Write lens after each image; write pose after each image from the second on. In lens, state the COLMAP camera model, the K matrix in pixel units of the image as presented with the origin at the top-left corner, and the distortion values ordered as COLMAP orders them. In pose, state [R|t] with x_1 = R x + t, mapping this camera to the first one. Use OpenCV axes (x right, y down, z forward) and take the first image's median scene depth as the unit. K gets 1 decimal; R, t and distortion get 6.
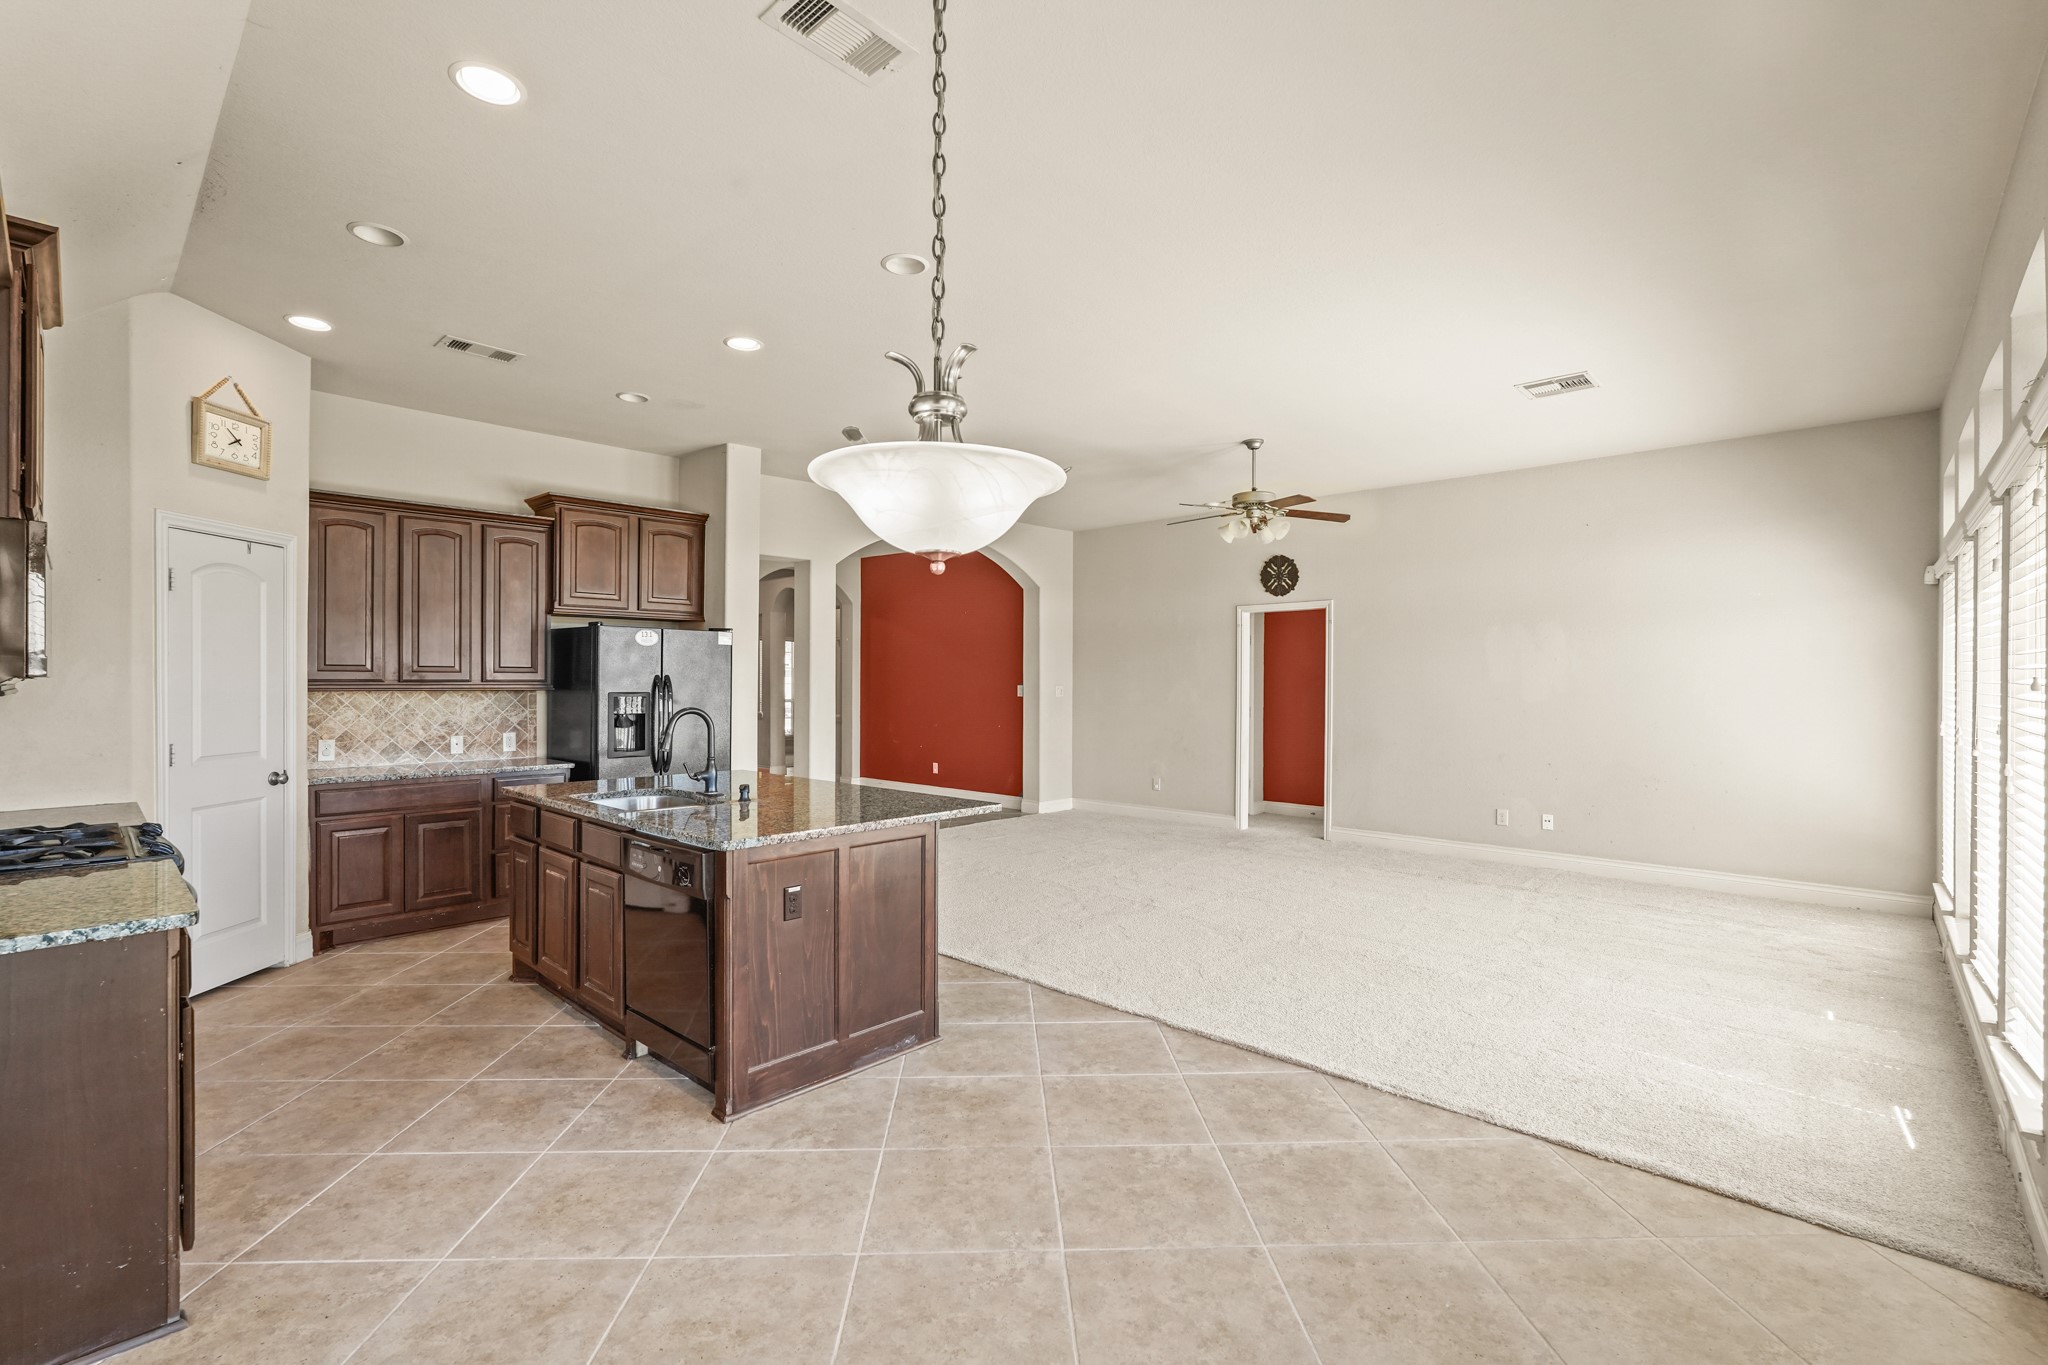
lens RADIAL K [[906.5, 0, 1029.8], [0, 906.5, 677.6], [0, 0, 1]] dist [-0.011118, 0.001117]
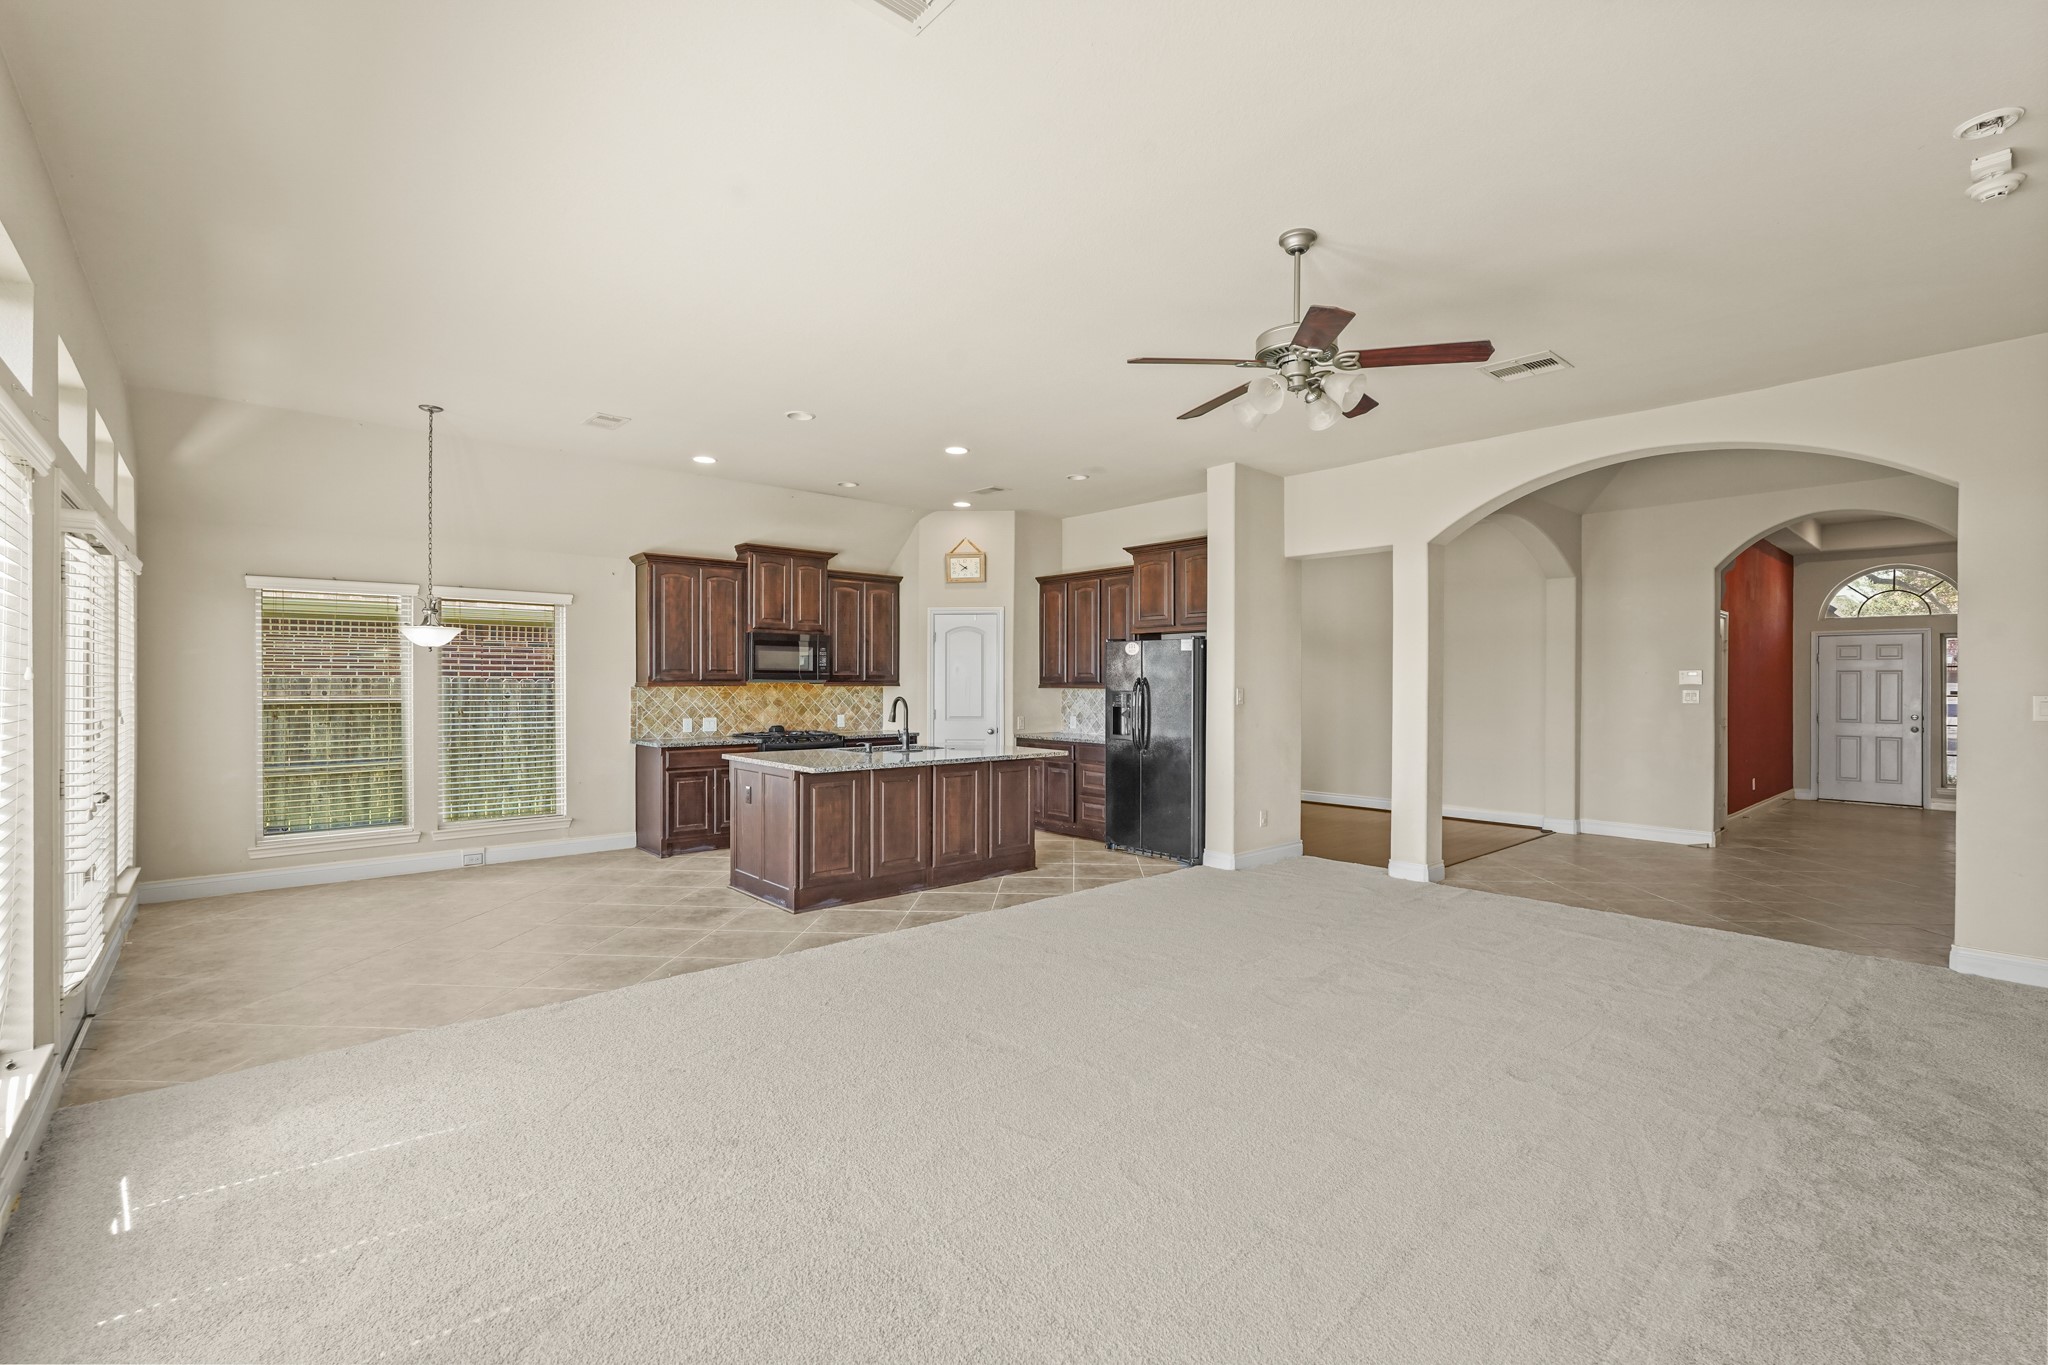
lens RADIAL K [[906.5, 0, 1016.0], [0, 906.5, 682.7], [0, 0, 1]] dist [-0.011118, 0.001117]
pose [[-0.110540, -0.003963, -0.993864, 0.989865], [-0.000203, 0.999992, -0.003965, 0.011246], [0.993872, -0.000237, -0.110540, 1.105919]]
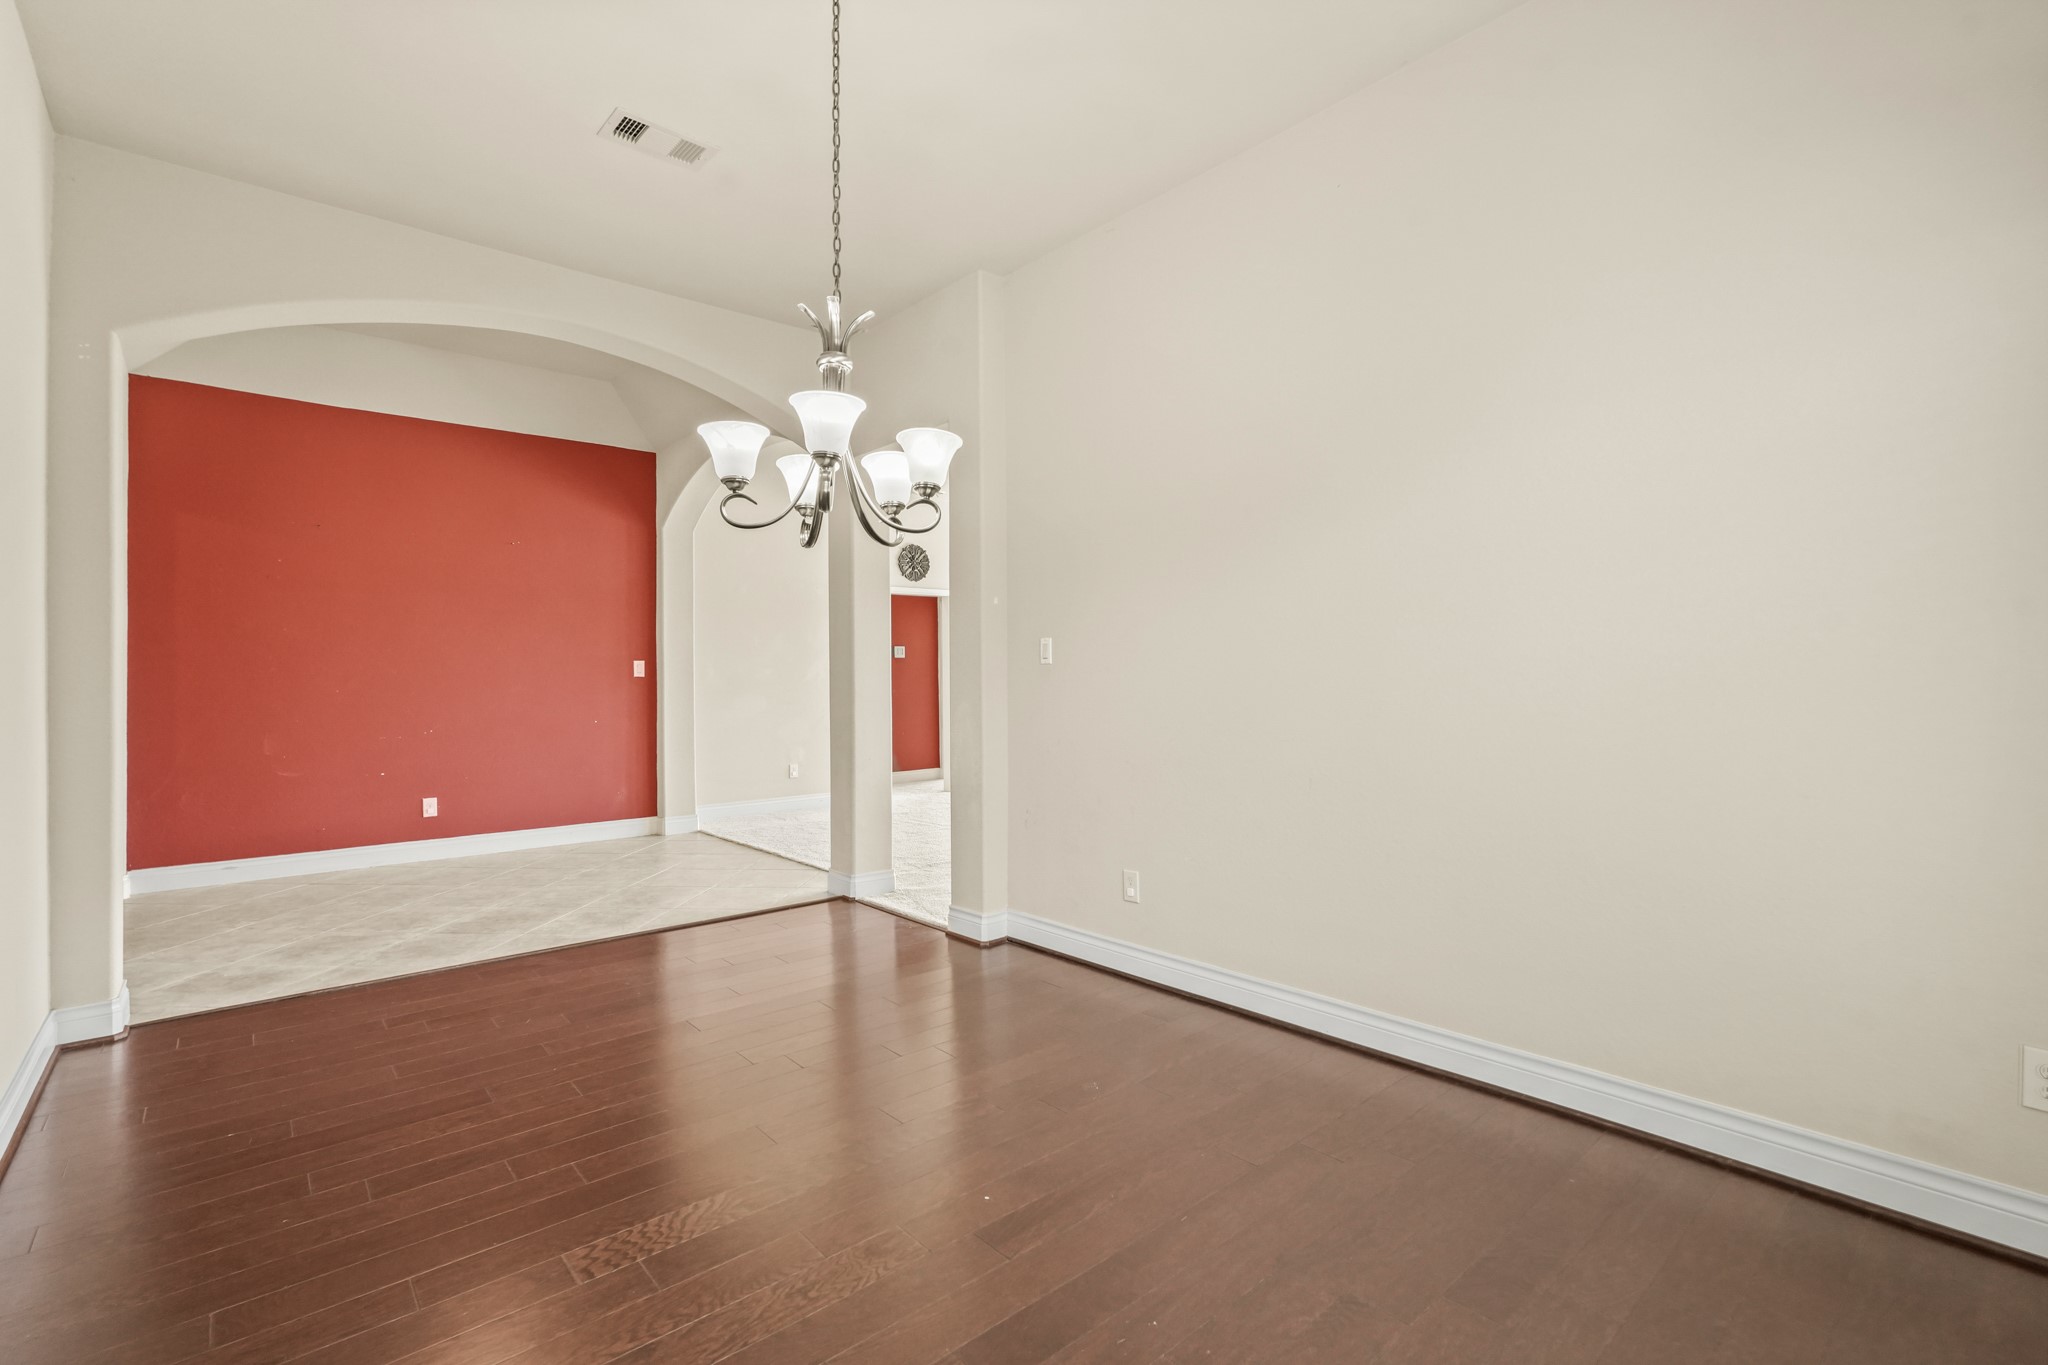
lens RADIAL K [[906.5, 0, 1024.2], [0, 906.5, 684.5], [0, 0, 1]] dist [-0.011118, 0.001117]
pose [[0.101341, -0.001810, 0.994850, -1.360313], [0.000333, 0.999998, 0.001785, 0.055325], [-0.994852, 0.000150, 0.101342, 1.300560]]
